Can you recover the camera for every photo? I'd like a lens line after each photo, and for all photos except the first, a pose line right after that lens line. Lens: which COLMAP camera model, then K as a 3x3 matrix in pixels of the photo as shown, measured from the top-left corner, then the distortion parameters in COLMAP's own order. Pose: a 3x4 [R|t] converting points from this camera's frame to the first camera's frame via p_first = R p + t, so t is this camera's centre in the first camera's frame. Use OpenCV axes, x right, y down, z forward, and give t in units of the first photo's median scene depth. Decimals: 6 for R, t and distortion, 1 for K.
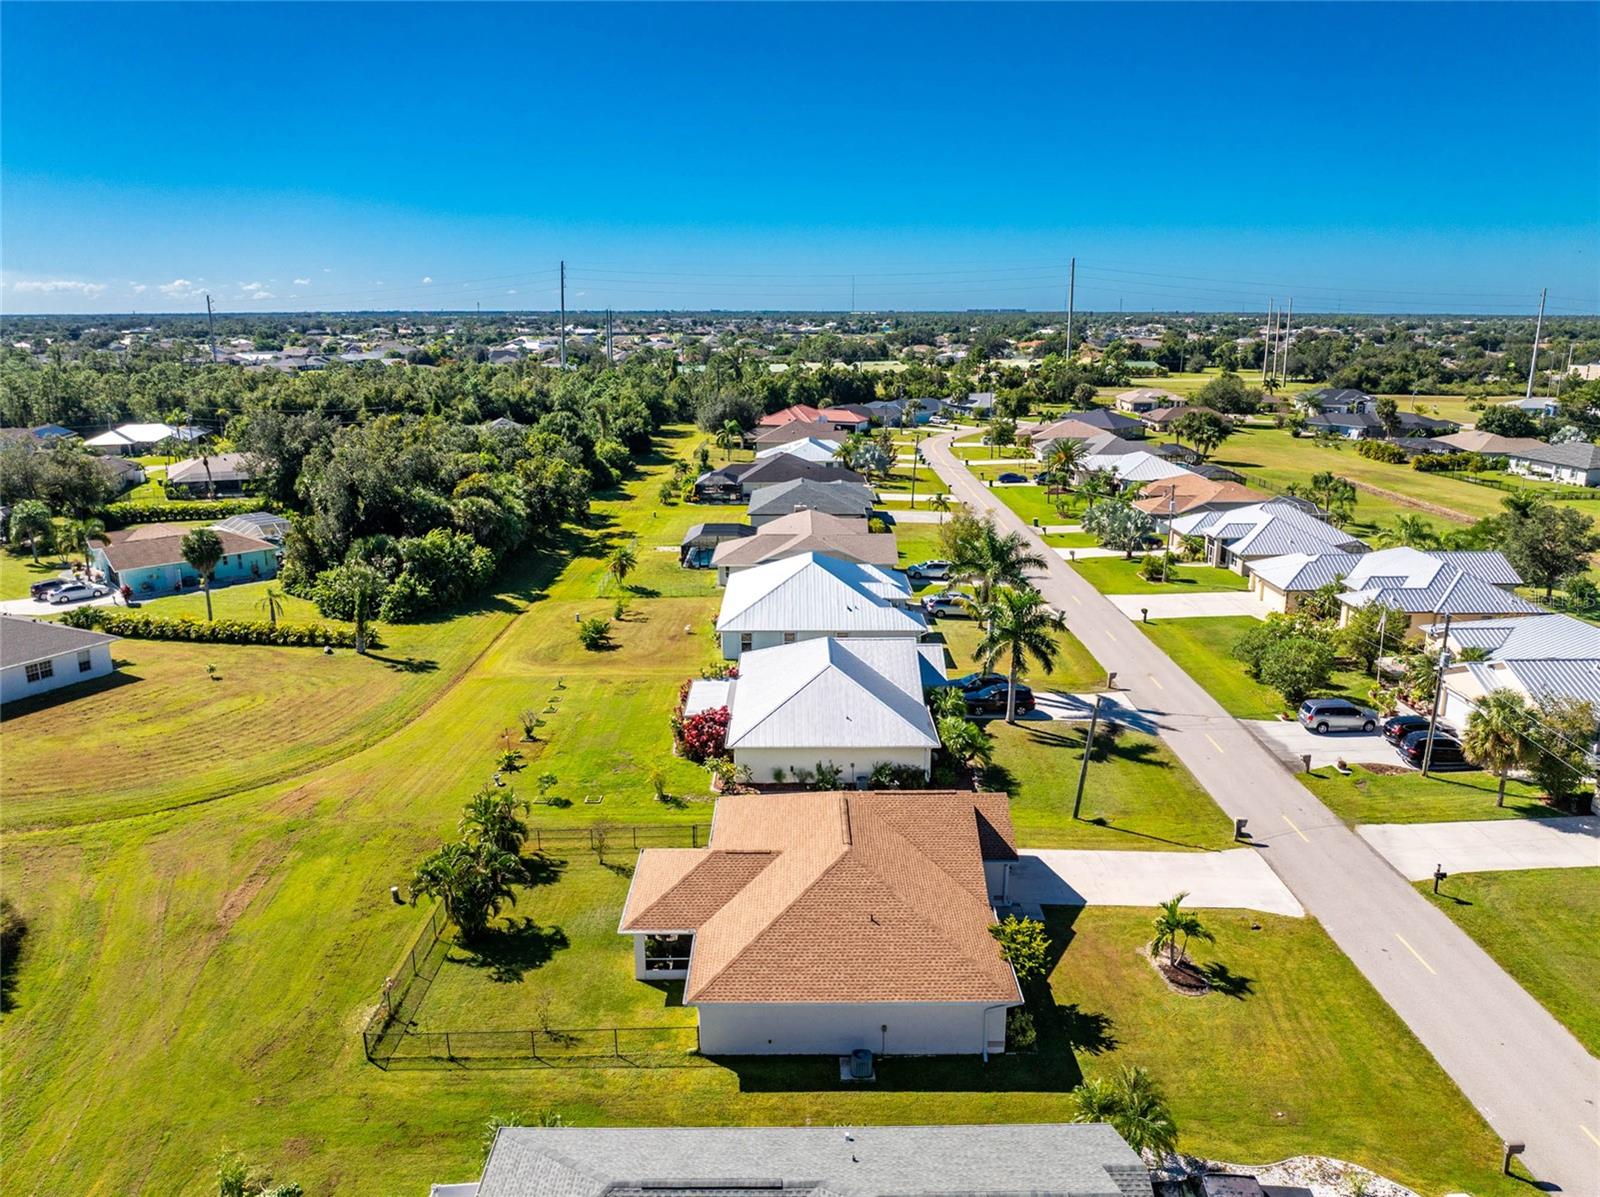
lens RADIAL K [[1116.7, 0, 800.0], [0, 1116.7, 598.5], [0, 0, 1]] dist [-0.032143, -0.008279]
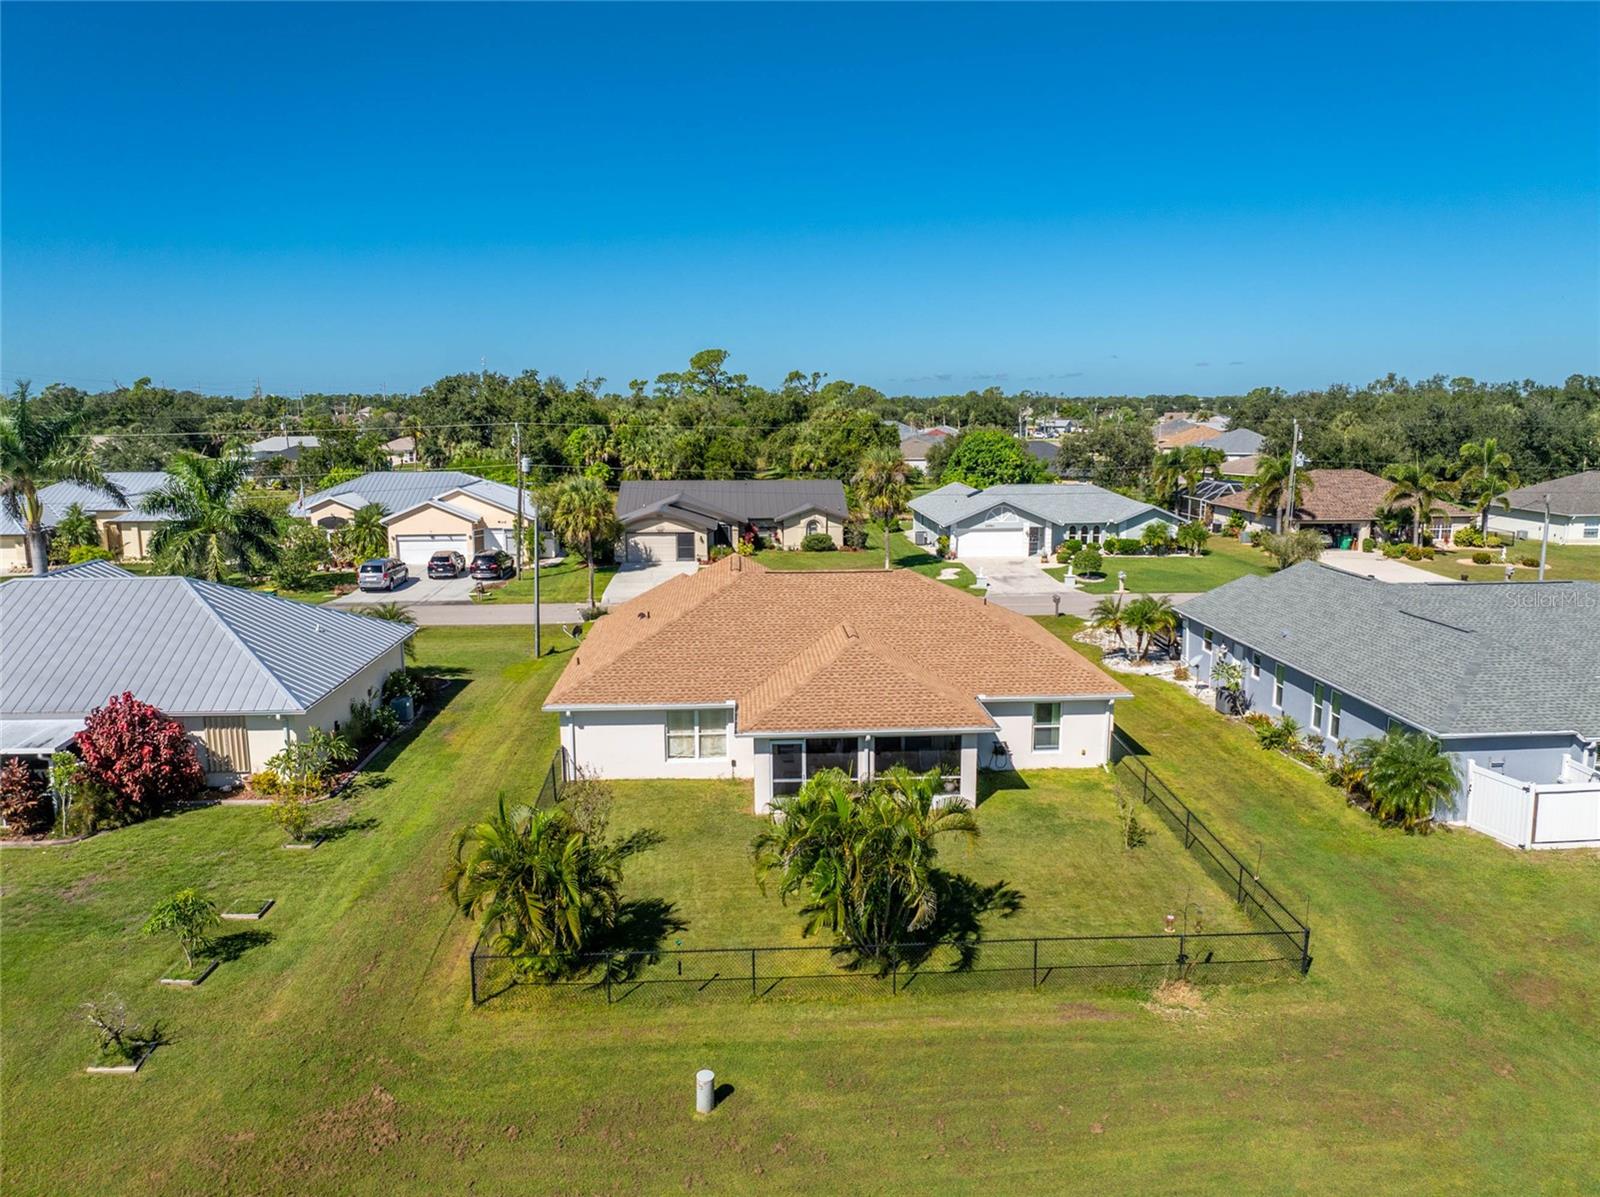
lens RADIAL K [[1116.7, 0, 800.0], [0, 1116.7, 598.5], [0, 0, 1]] dist [-0.032143, -0.008279]
pose [[-0.058149, -0.171239, 0.983512, -0.414801], [0.246422, 0.952232, 0.180362, 0.034723], [-0.967417, 0.252847, -0.013174, 0.561120]]
